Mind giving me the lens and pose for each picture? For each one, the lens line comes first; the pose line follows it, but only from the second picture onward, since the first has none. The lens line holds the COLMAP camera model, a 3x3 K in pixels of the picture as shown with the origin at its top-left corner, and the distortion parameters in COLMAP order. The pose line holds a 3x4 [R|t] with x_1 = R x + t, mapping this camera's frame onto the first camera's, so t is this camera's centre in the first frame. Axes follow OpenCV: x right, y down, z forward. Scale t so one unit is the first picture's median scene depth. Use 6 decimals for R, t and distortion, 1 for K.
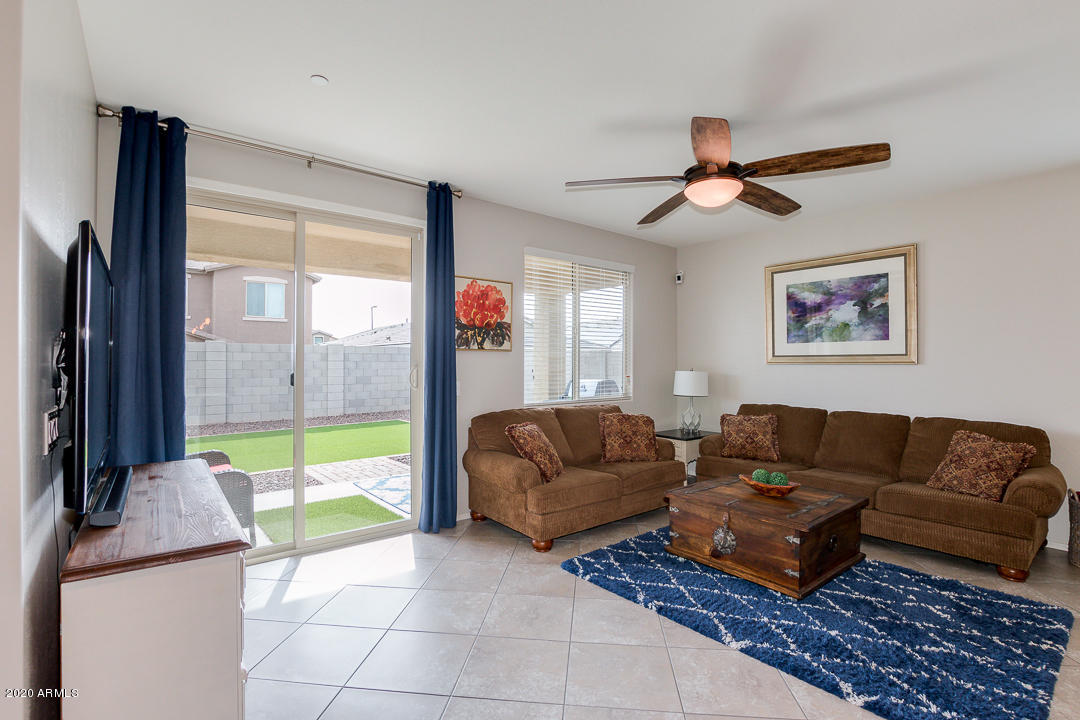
lens RADIAL K [[498.1, 0, 544.1], [0, 498.1, 356.8], [0, 0, 1]] dist [-0.020613, -0.000258]
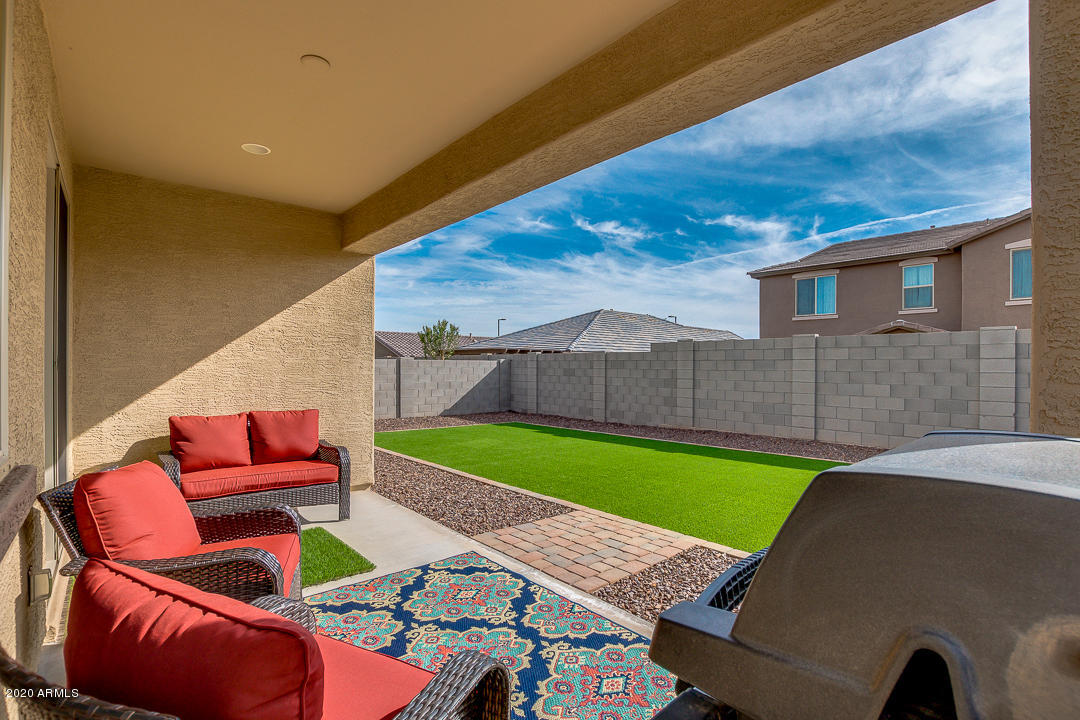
lens RADIAL K [[498.1, 0, 544.8], [0, 498.1, 366.7], [0, 0, 1]] dist [-0.020613, -0.000258]
pose [[0.052031, -0.002363, -0.998643, 0.089702], [0.007073, 0.999973, -0.001998, 0.015152], [0.998620, -0.006959, 0.052047, 0.472767]]
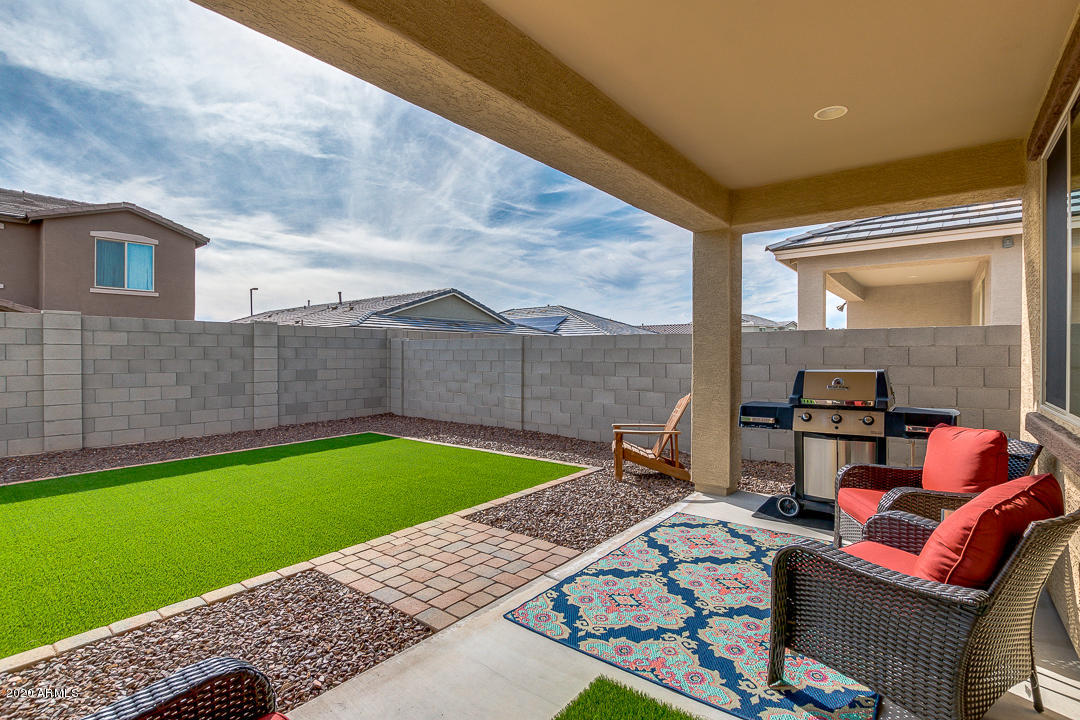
lens RADIAL K [[498.1, 0, 540.5], [0, 498.1, 360.7], [0, 0, 1]] dist [-0.020613, -0.000258]
pose [[0.976518, -0.003878, 0.215401, -0.199942], [-0.001198, 0.999725, 0.023428, 0.010662], [-0.215433, -0.023135, 0.976245, 0.264059]]
